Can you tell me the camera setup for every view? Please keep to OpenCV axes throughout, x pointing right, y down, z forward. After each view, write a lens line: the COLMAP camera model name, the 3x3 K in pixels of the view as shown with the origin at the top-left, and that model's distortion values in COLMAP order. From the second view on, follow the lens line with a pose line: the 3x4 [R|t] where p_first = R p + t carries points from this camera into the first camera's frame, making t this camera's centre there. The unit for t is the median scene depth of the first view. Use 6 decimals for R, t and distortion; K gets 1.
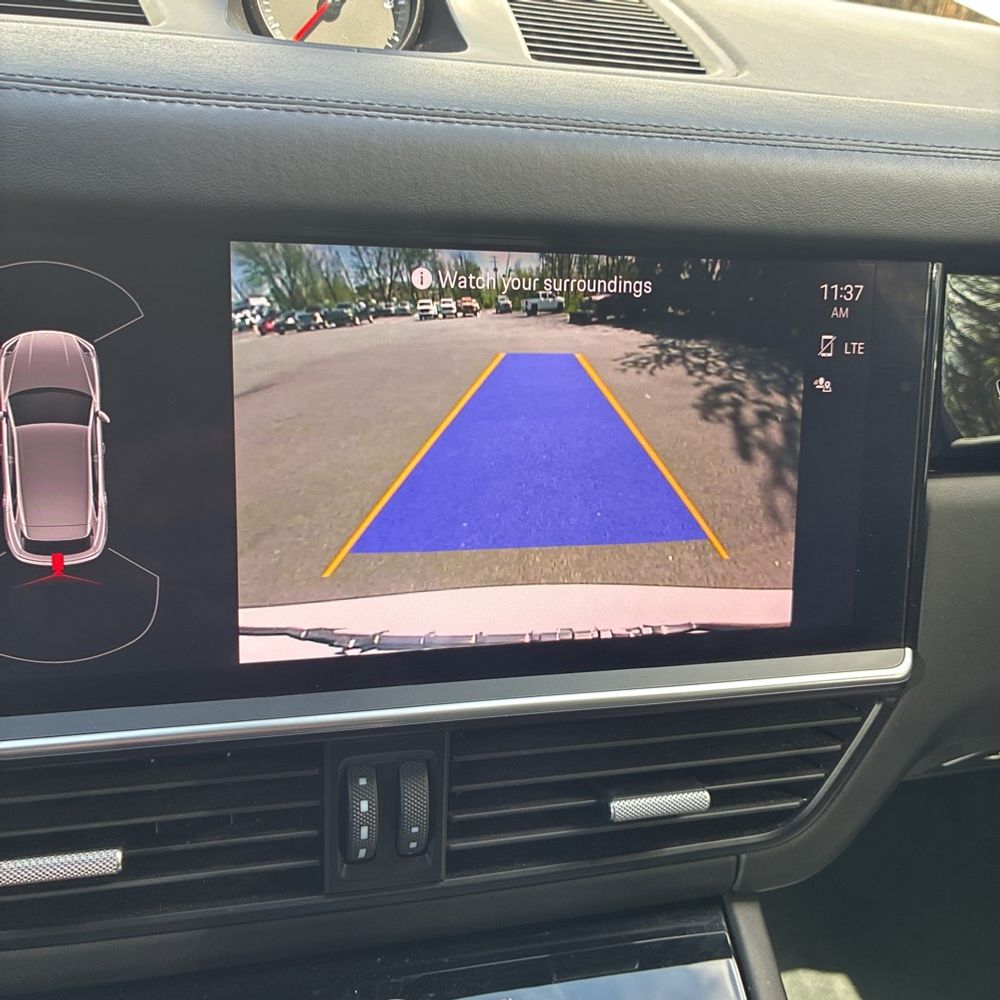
lens RADIAL K [[1021.1, 0, 498.9], [0, 1021.1, 497.3], [0, 0, 1]] dist [0.021098, 0.000000]
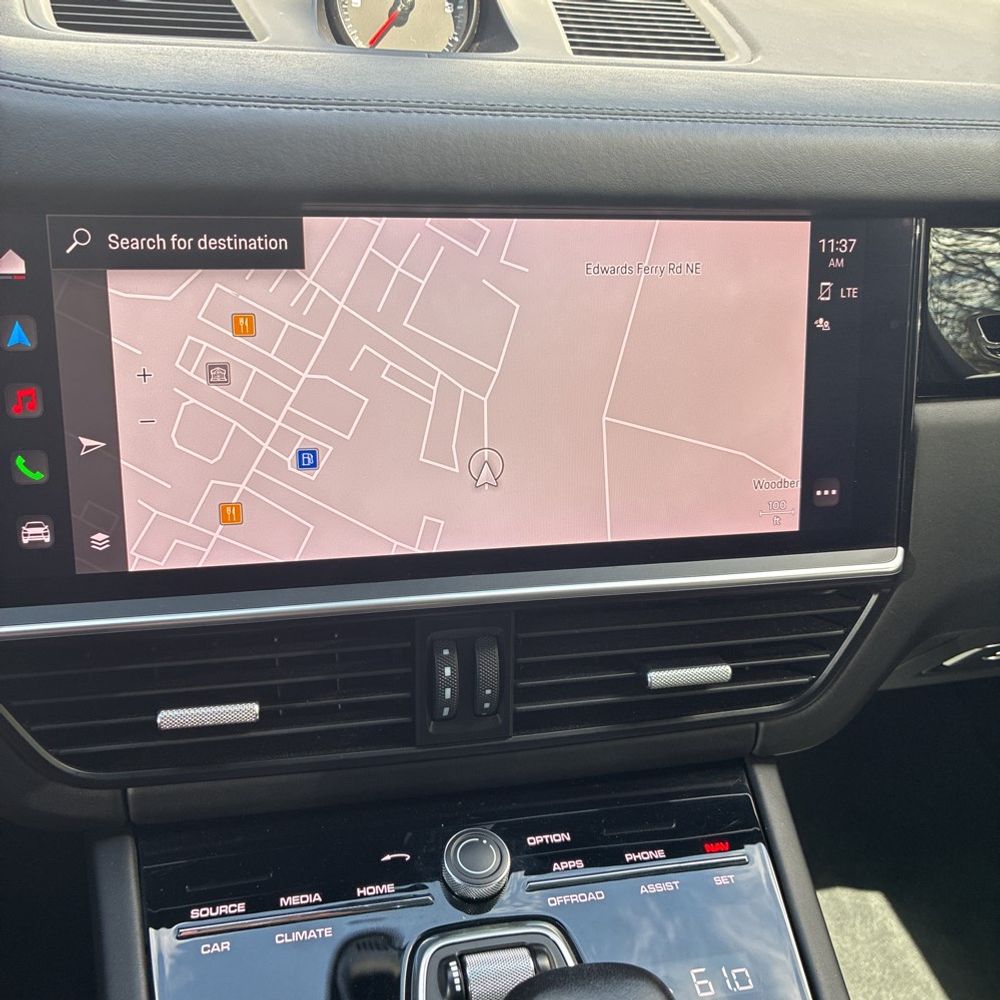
lens RADIAL K [[1021.1, 0, 496.4], [0, 1021.1, 493.5], [0, 0, 1]] dist [0.021098, 0.000000]
pose [[0.998684, -0.016358, -0.048603, -0.007843], [0.017432, 0.999612, 0.021746, 0.054884], [0.048228, -0.022565, 0.998581, -0.213470]]
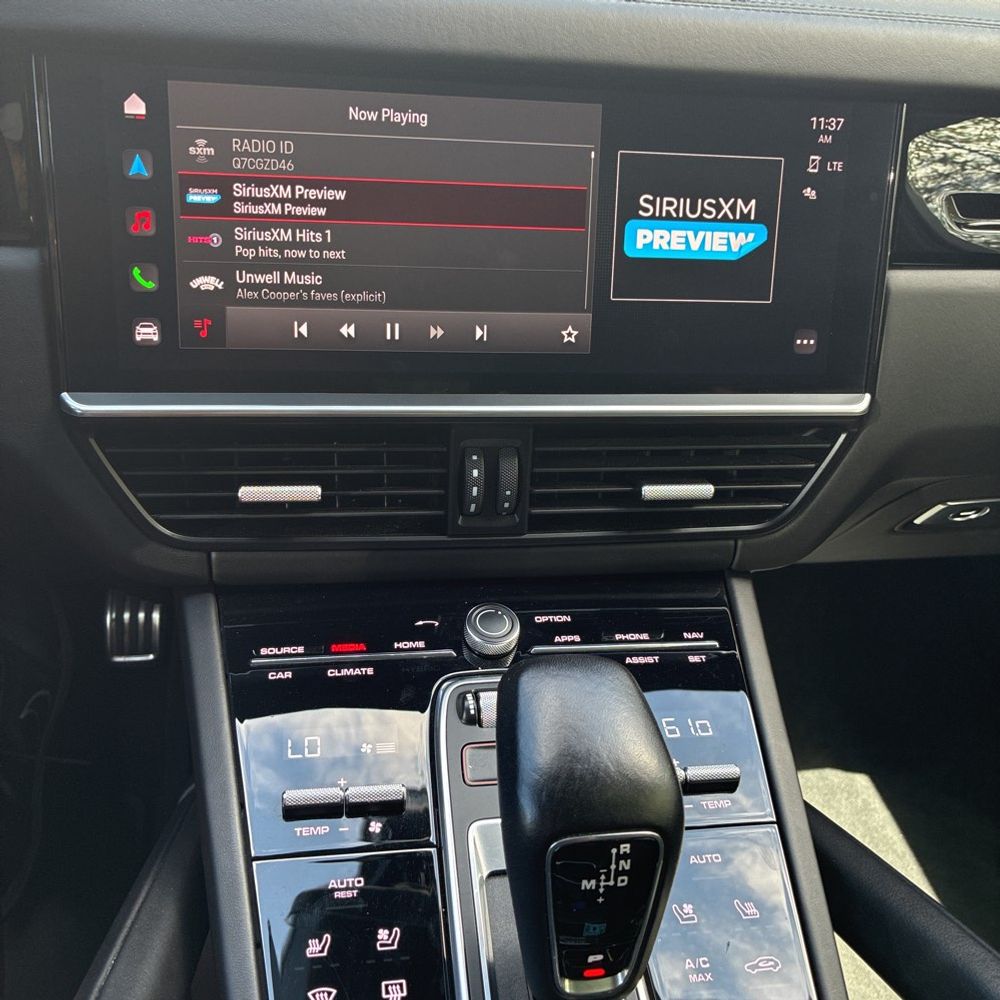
lens RADIAL K [[1021.1, 0, 496.7], [0, 1021.1, 499.7], [0, 0, 1]] dist [0.021098, 0.000000]
pose [[0.995779, 0.033372, -0.085501, 0.026941], [-0.026341, 0.996277, 0.082087, 0.201109], [0.087922, -0.079488, 0.992951, -0.448666]]
